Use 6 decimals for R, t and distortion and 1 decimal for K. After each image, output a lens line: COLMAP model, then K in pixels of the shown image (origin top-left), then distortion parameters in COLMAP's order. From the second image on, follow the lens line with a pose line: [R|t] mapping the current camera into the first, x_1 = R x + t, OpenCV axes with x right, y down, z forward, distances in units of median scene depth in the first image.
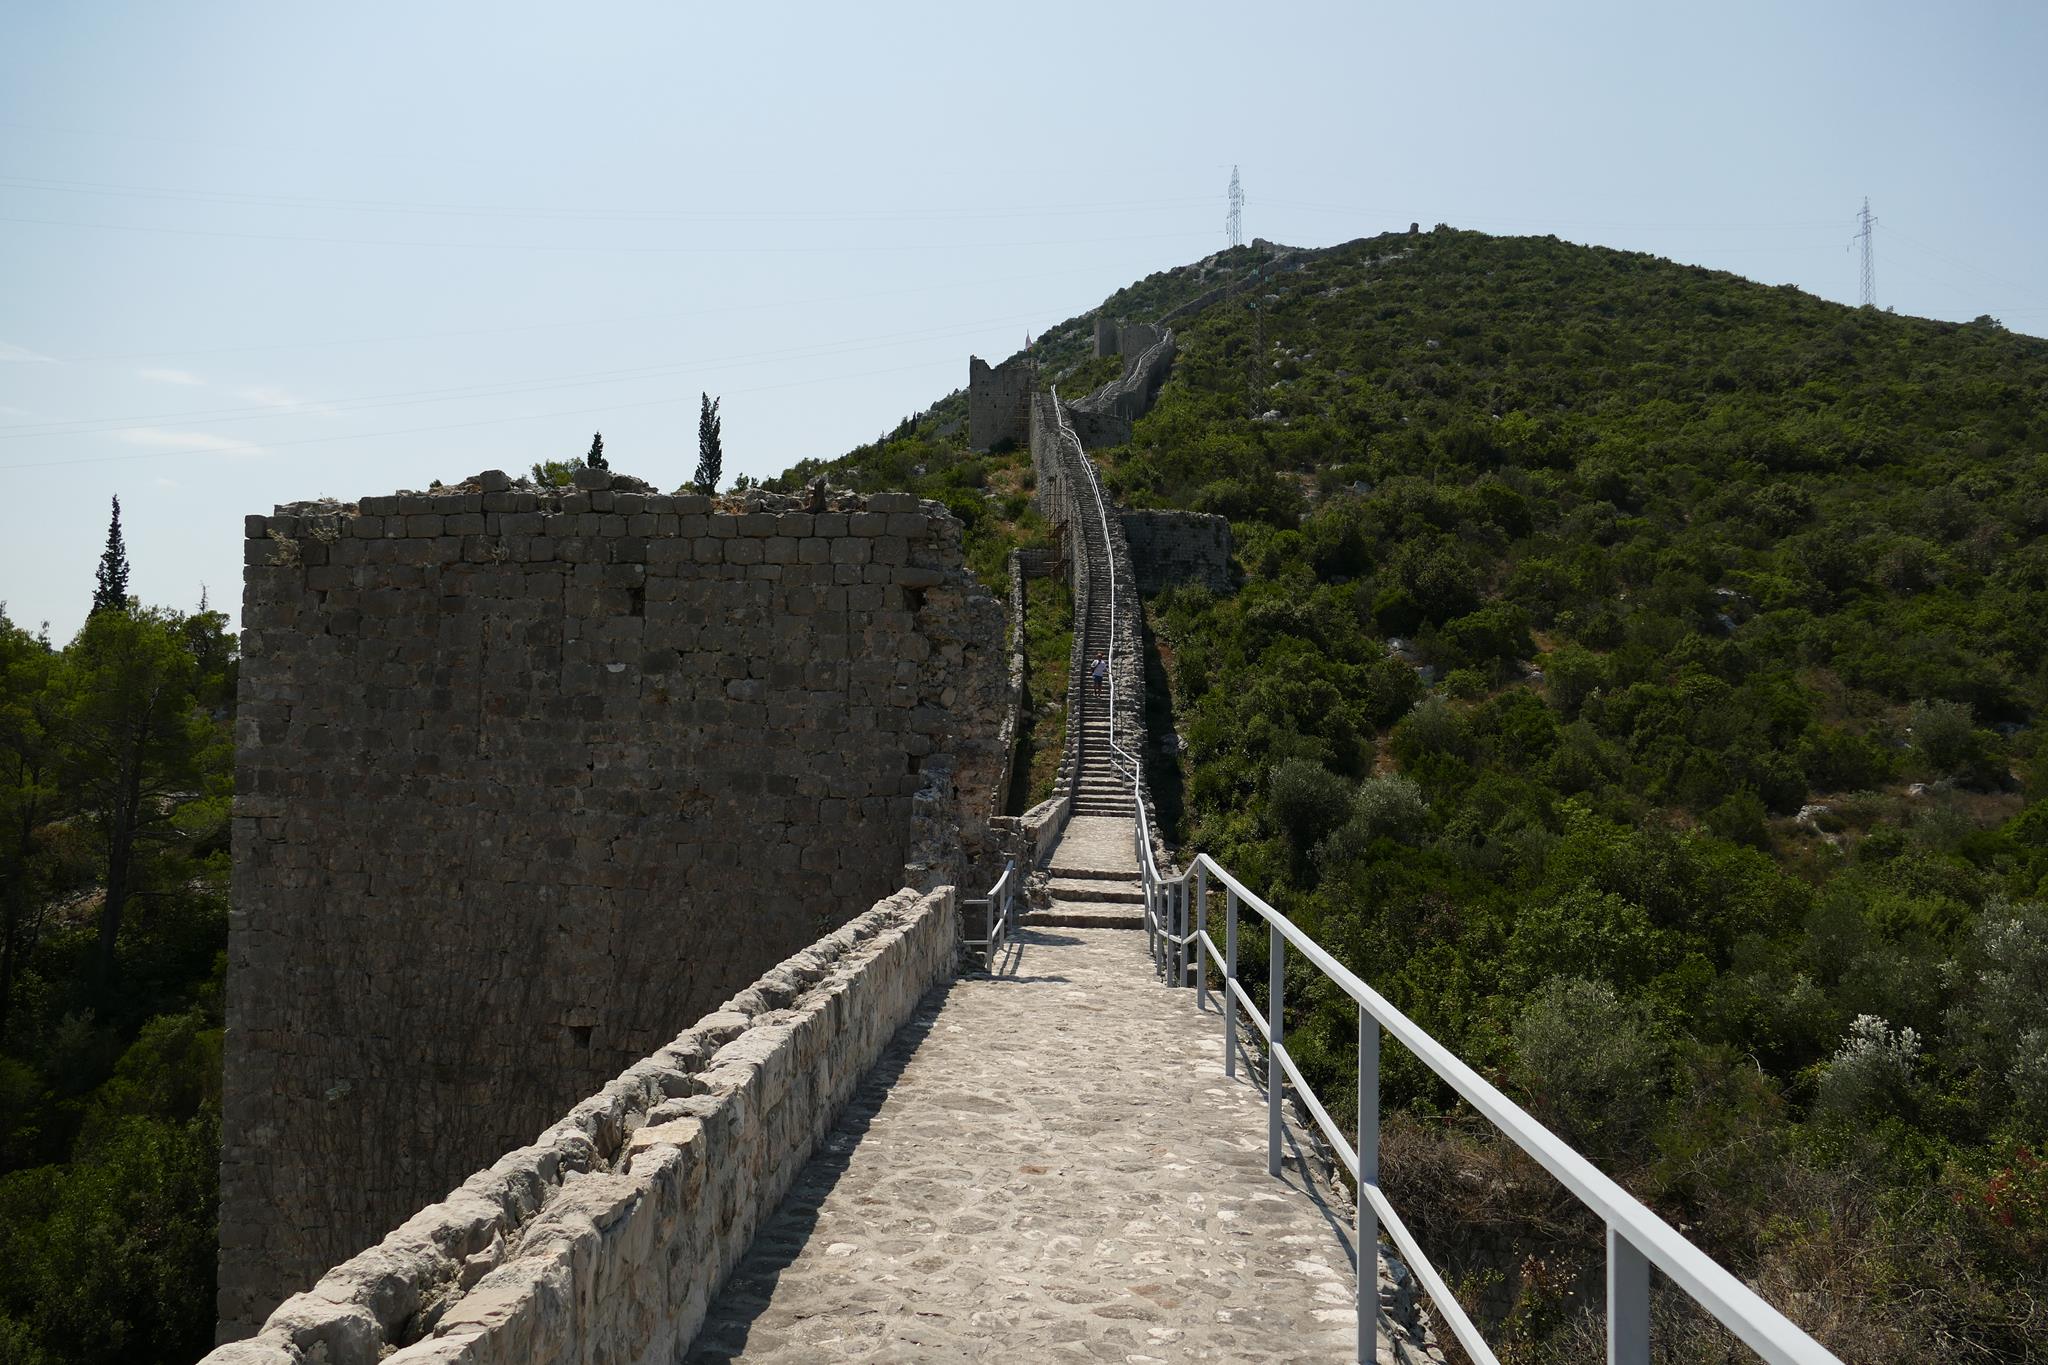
lens RADIAL K [[1471.5, 0, 1022.2], [0, 1471.5, 682.7], [0, 0, 1]] dist [-0.013875, 0.008047]
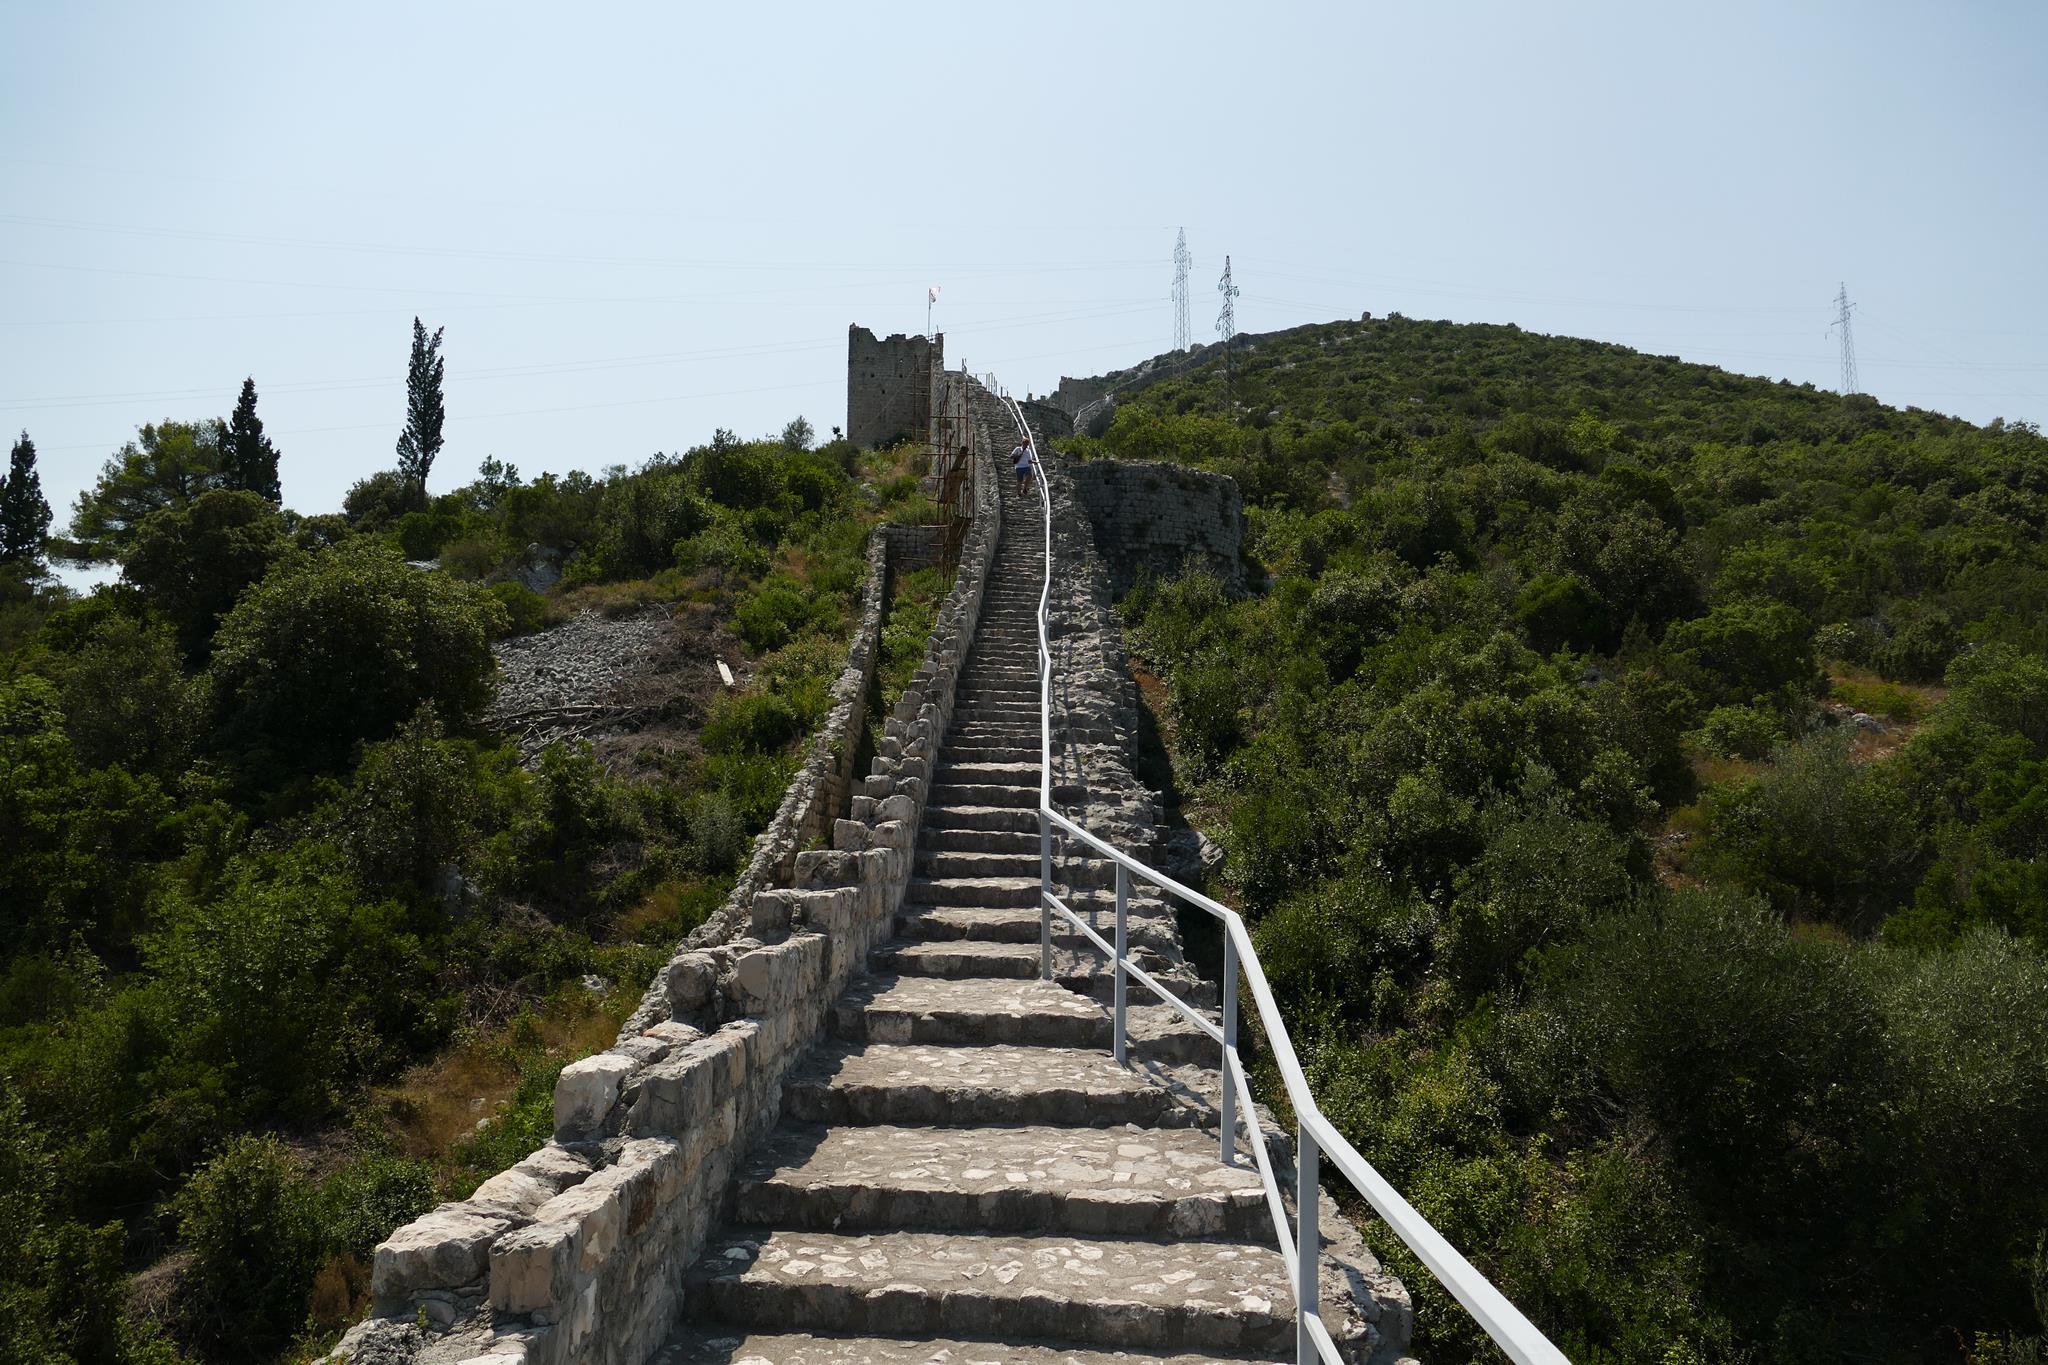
lens RADIAL K [[1471.5, 0, 1028.3], [0, 1471.5, 681.2], [0, 0, 1]] dist [-0.013875, 0.008047]
pose [[0.998848, 0.002066, 0.047933, 0.025409], [0.002097, 0.996238, -0.086639, 0.021498], [-0.047931, 0.086640, 0.995086, 0.418006]]
